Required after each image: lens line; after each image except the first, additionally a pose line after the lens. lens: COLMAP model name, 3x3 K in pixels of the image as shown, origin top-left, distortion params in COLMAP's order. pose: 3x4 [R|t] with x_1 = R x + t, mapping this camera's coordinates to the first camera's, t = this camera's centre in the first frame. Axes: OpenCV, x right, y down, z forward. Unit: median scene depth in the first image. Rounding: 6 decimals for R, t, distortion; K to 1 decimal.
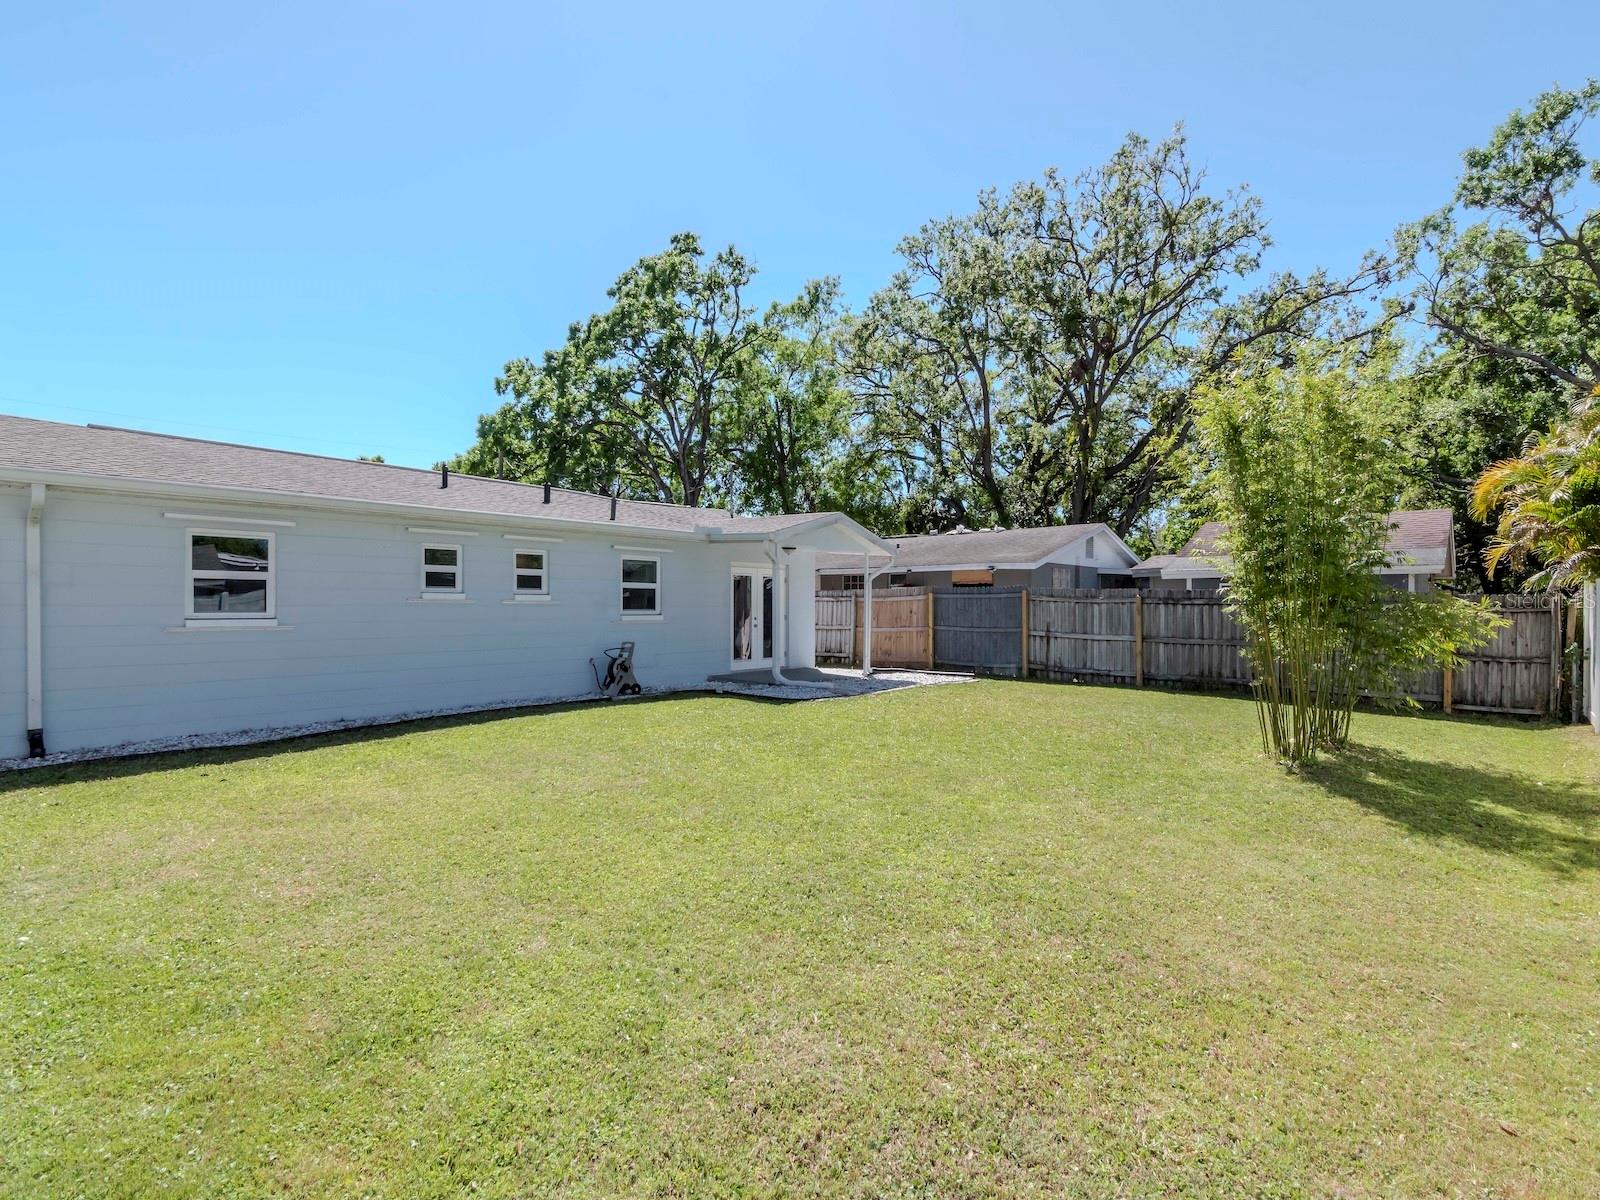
lens RADIAL K [[786.1, 0, 792.1], [0, 786.1, 593.7], [0, 0, 1]] dist [-0.006054, -0.003606]
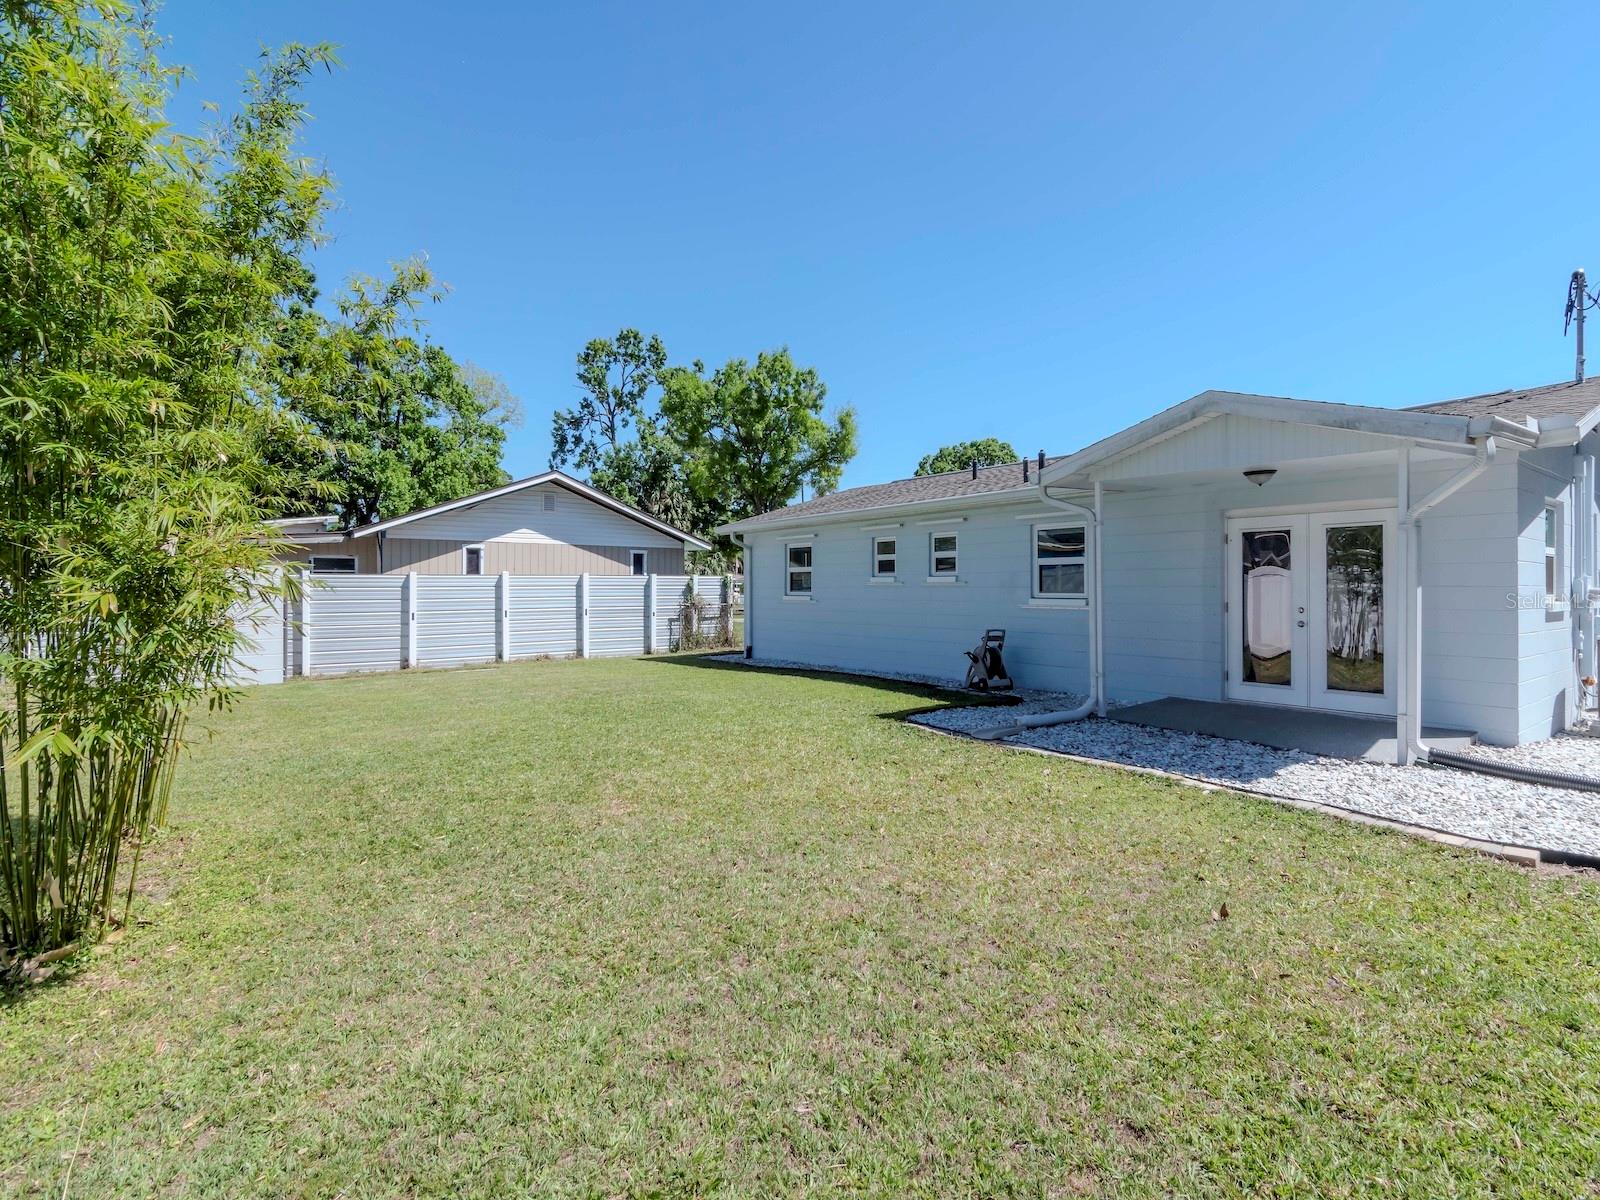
lens RADIAL K [[786.1, 0, 813.1], [0, 786.1, 586.9], [0, 0, 1]] dist [-0.006054, -0.003606]
pose [[-0.231337, -0.001457, -0.972873, 0.506239], [0.017284, 0.999835, -0.005608, 0.012493], [0.972720, -0.018113, -0.231273, 0.776342]]
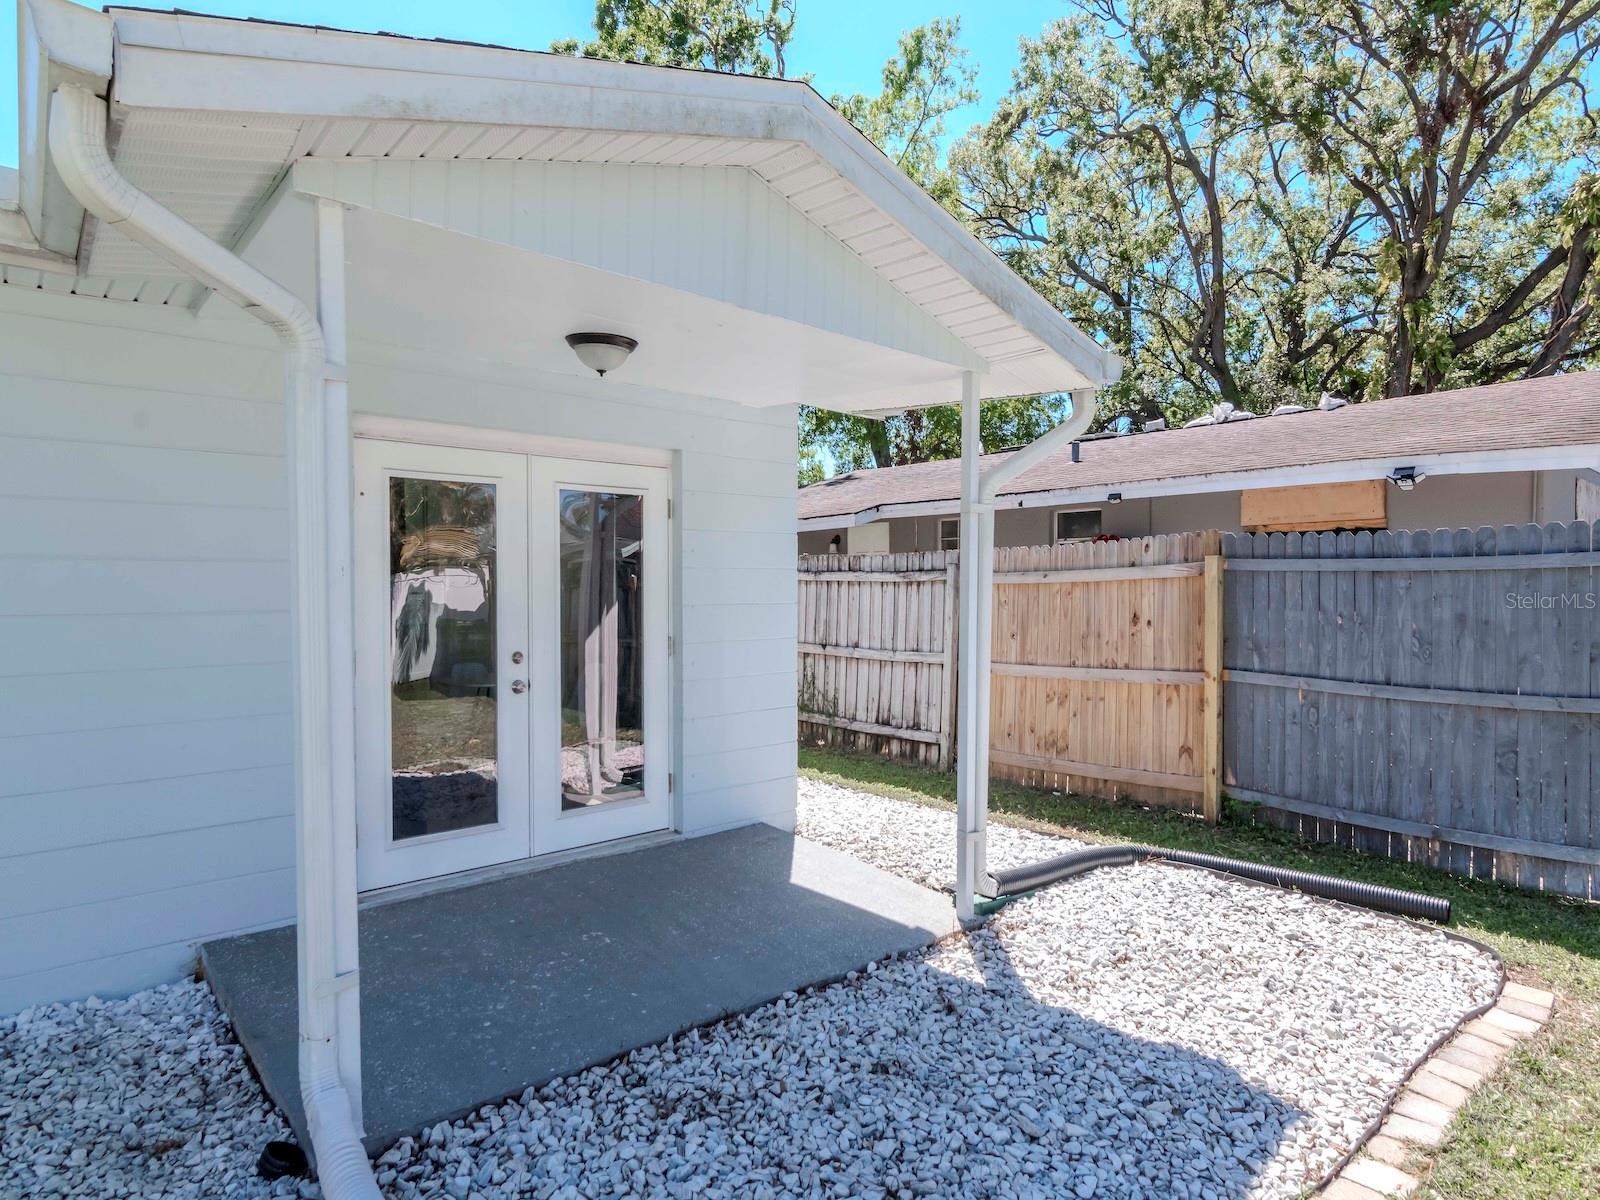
lens RADIAL K [[926.8, 0, 787.0], [0, 926.8, 594.6], [0, 0, 1]] dist [-0.000738, -0.007701]
pose [[0.989720, -0.000302, -0.143015, 0.077453], [0.004273, 0.999614, 0.027461, 0.003855], [0.142951, -0.027790, 0.989339, 0.700651]]
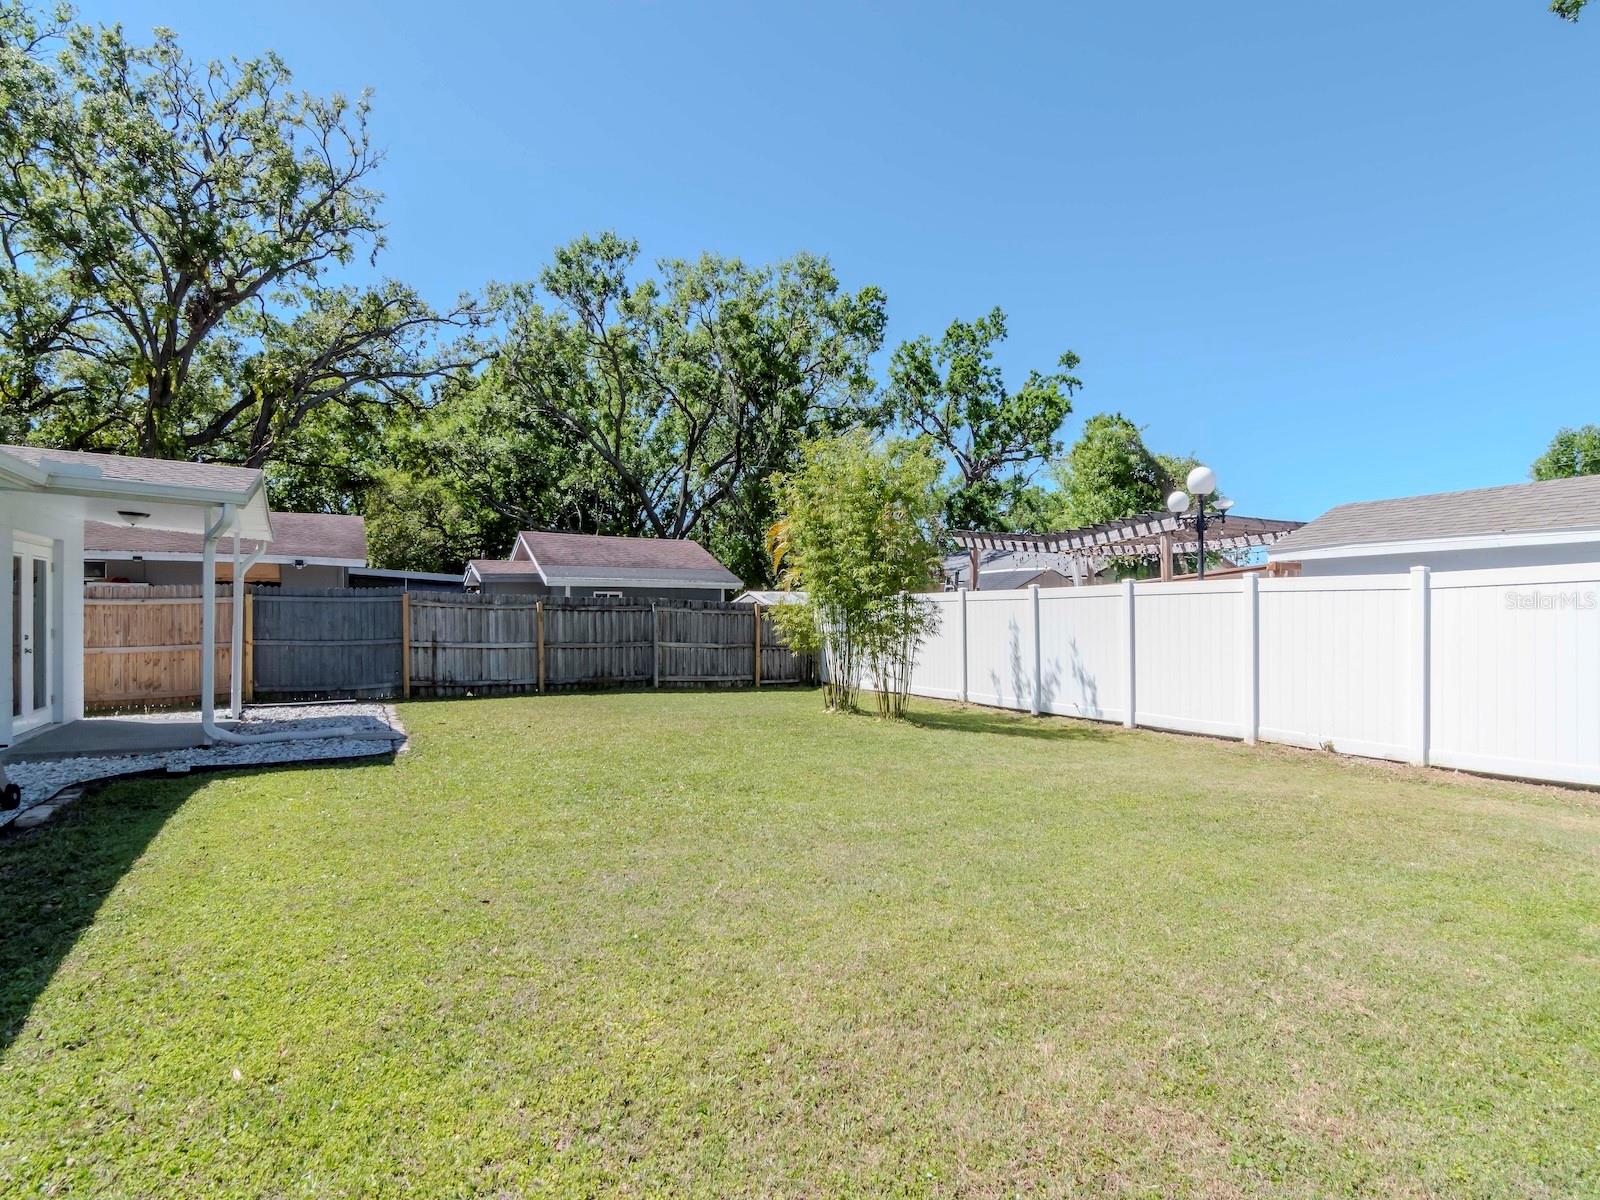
lens RADIAL K [[786.1, 0, 806.9], [0, 786.1, 613.6], [0, 0, 1]] dist [-0.006054, -0.003606]
pose [[0.326438, -0.007375, 0.945190, -0.358418], [-0.019697, 0.999699, 0.014603, -0.004005], [-0.945013, -0.023384, 0.326195, 0.317931]]
